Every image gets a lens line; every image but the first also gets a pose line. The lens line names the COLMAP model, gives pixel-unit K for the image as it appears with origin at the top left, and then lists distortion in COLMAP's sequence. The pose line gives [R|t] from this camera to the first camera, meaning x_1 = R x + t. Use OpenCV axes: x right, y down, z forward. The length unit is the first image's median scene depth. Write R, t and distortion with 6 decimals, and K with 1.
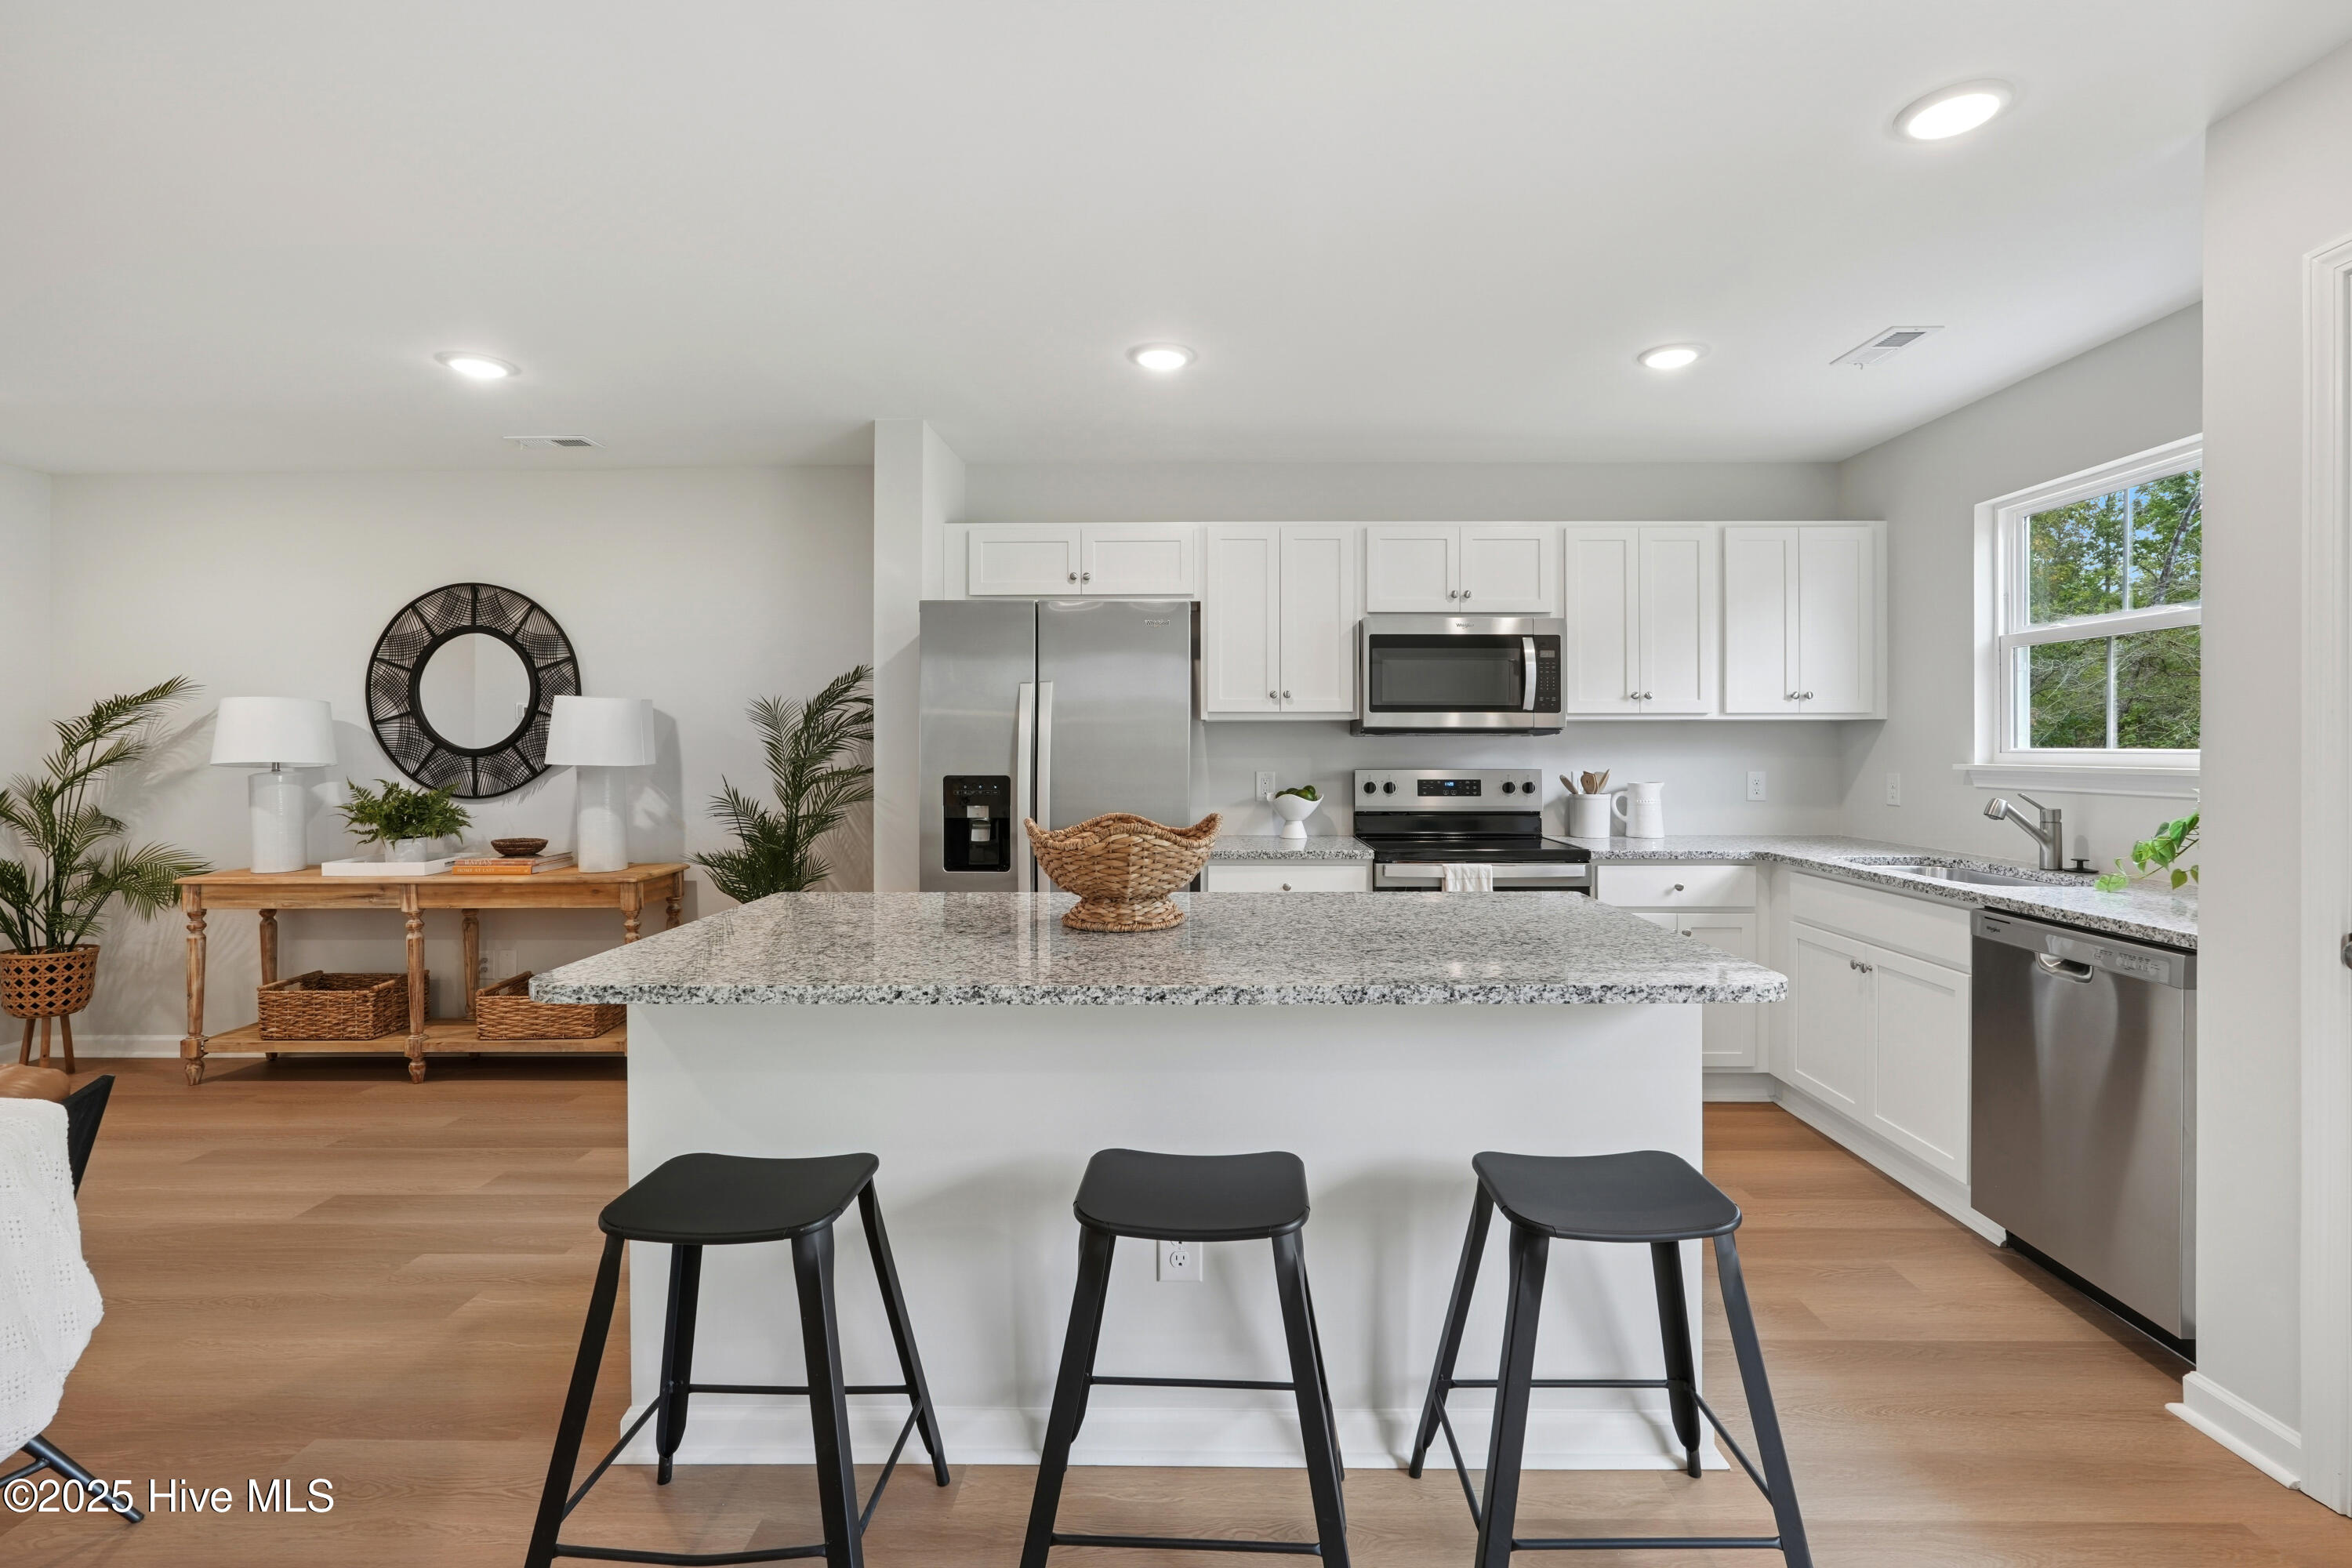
lens RADIAL K [[1062.7, 0, 1178.0], [0, 1062.7, 768.4], [0, 0, 1]] dist [-0.015900, -0.000103]
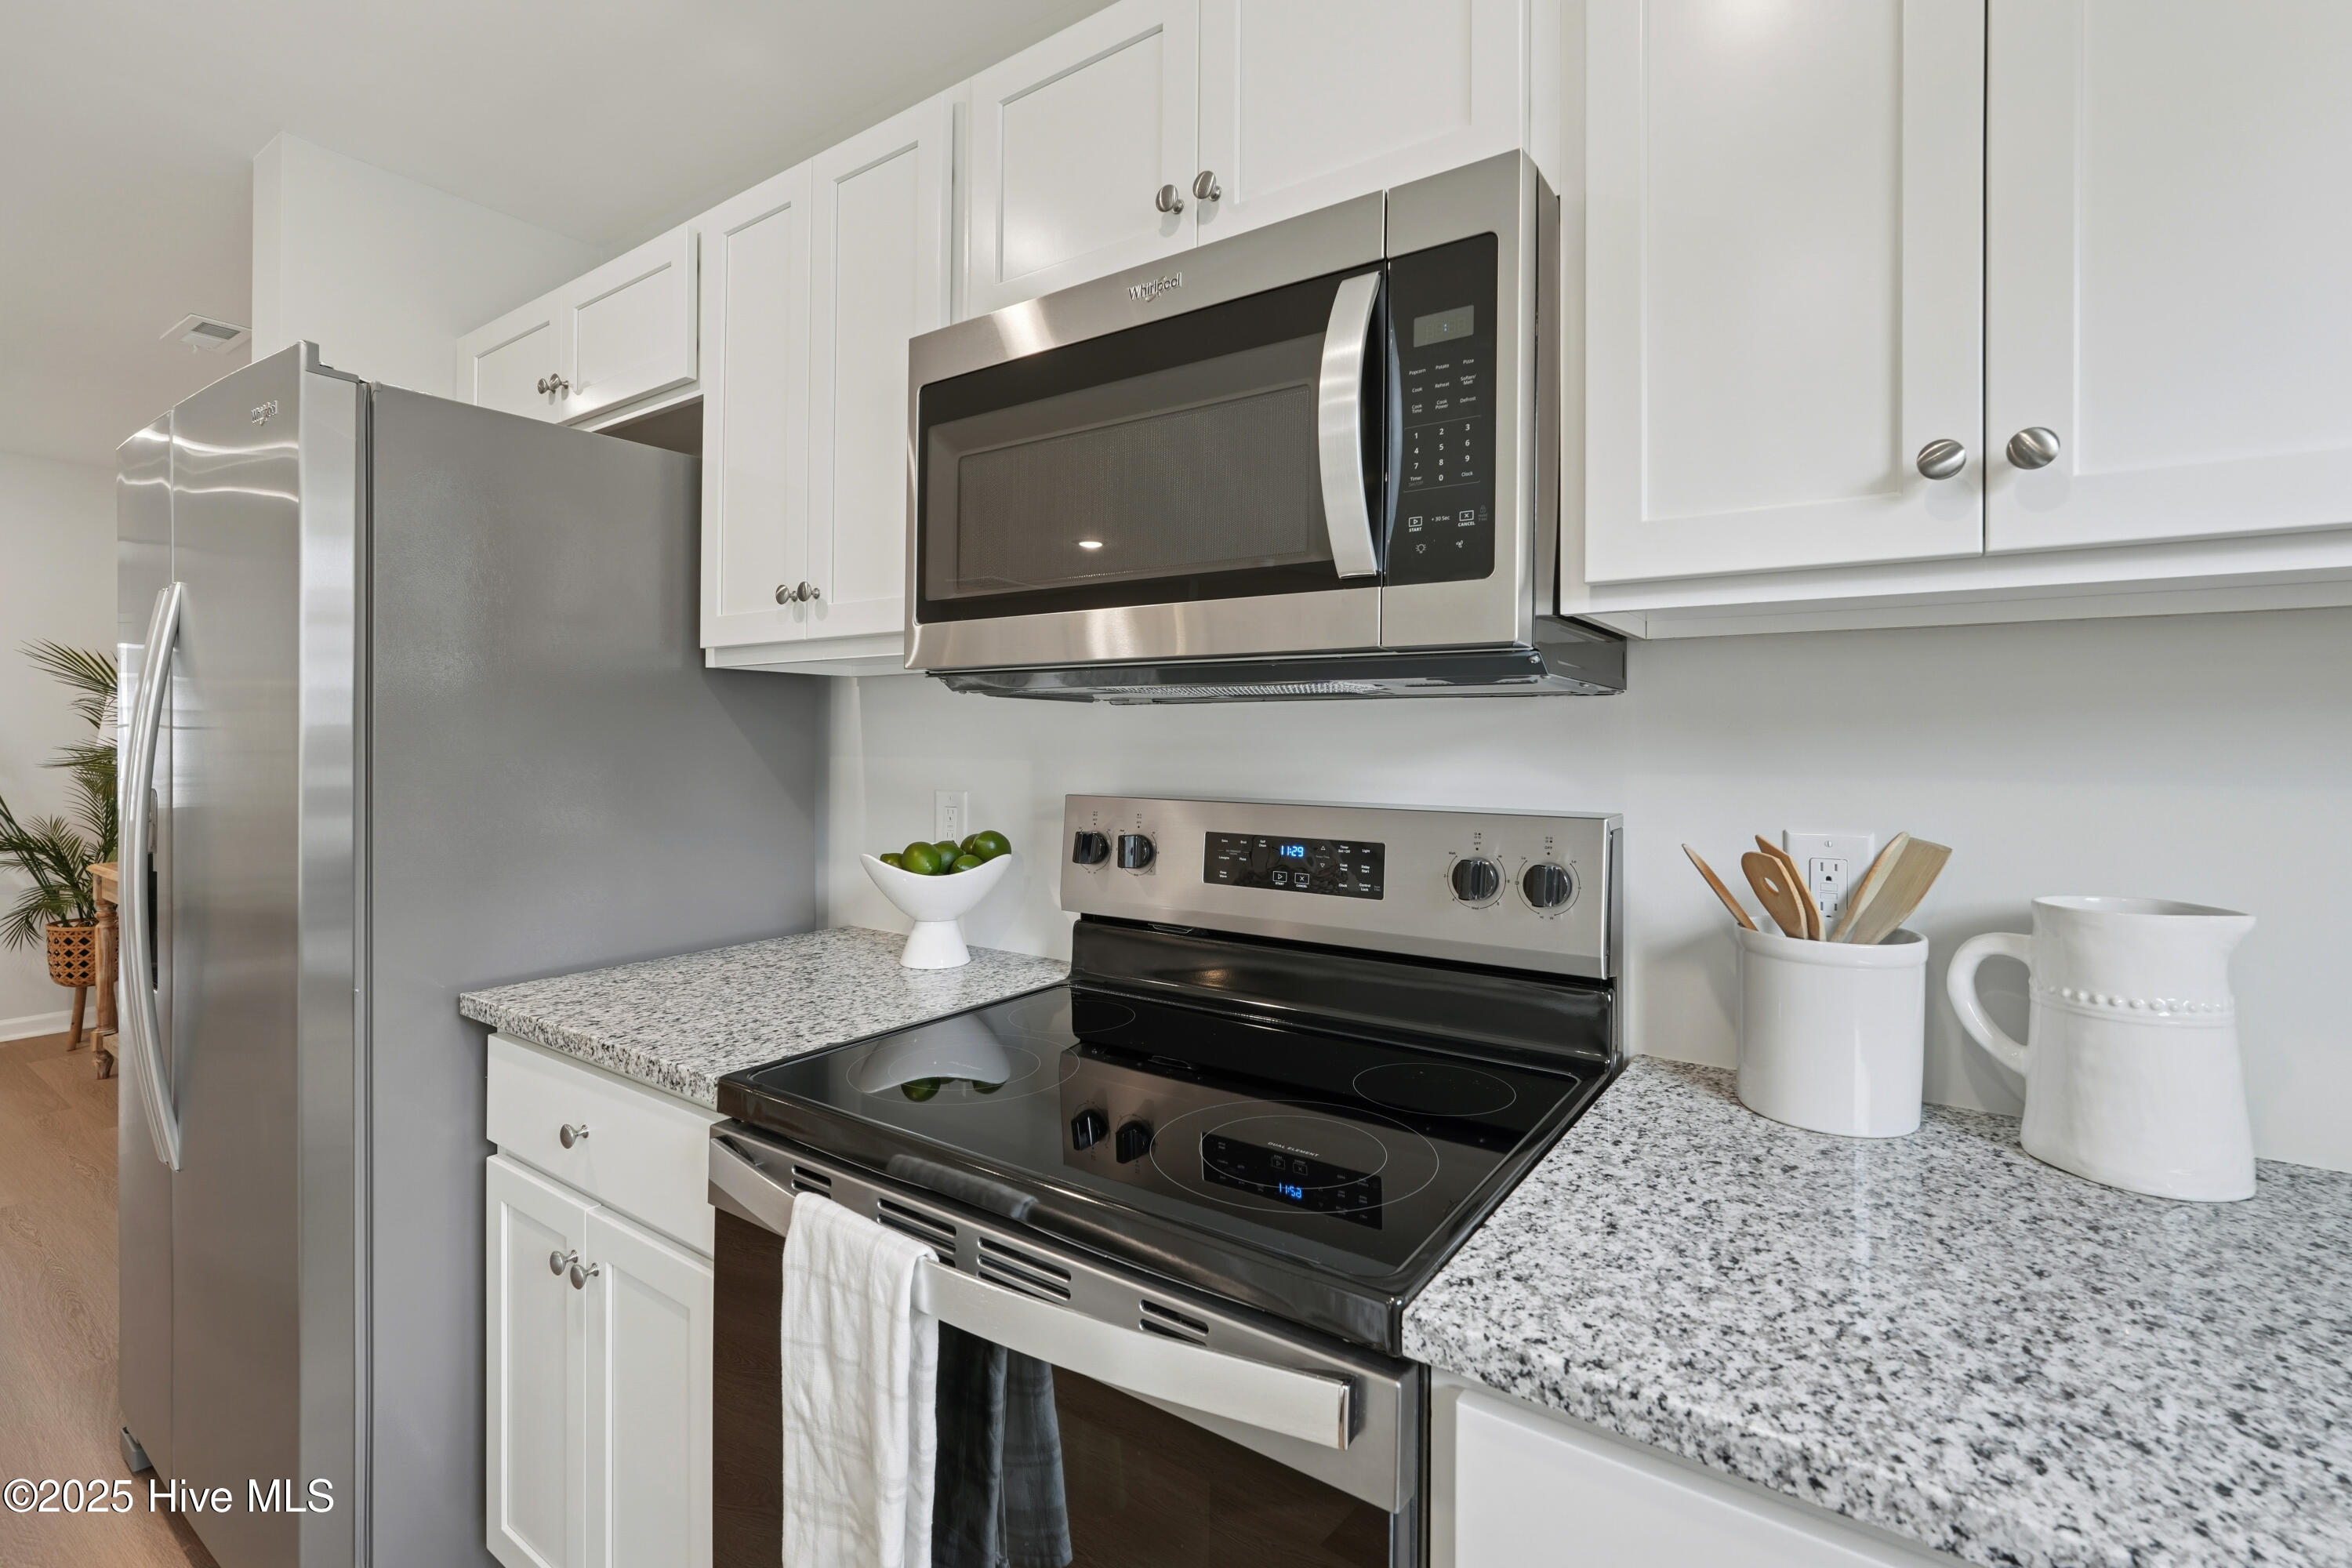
lens RADIAL K [[1062.7, 0, 1167.0], [0, 1062.7, 746.1], [0, 0, 1]] dist [-0.015900, -0.000103]
pose [[0.825536, 0.007893, -0.564294, 0.401866], [-0.008399, 0.999963, 0.001700, -0.016161], [0.564286, 0.003336, 0.825572, 0.728483]]
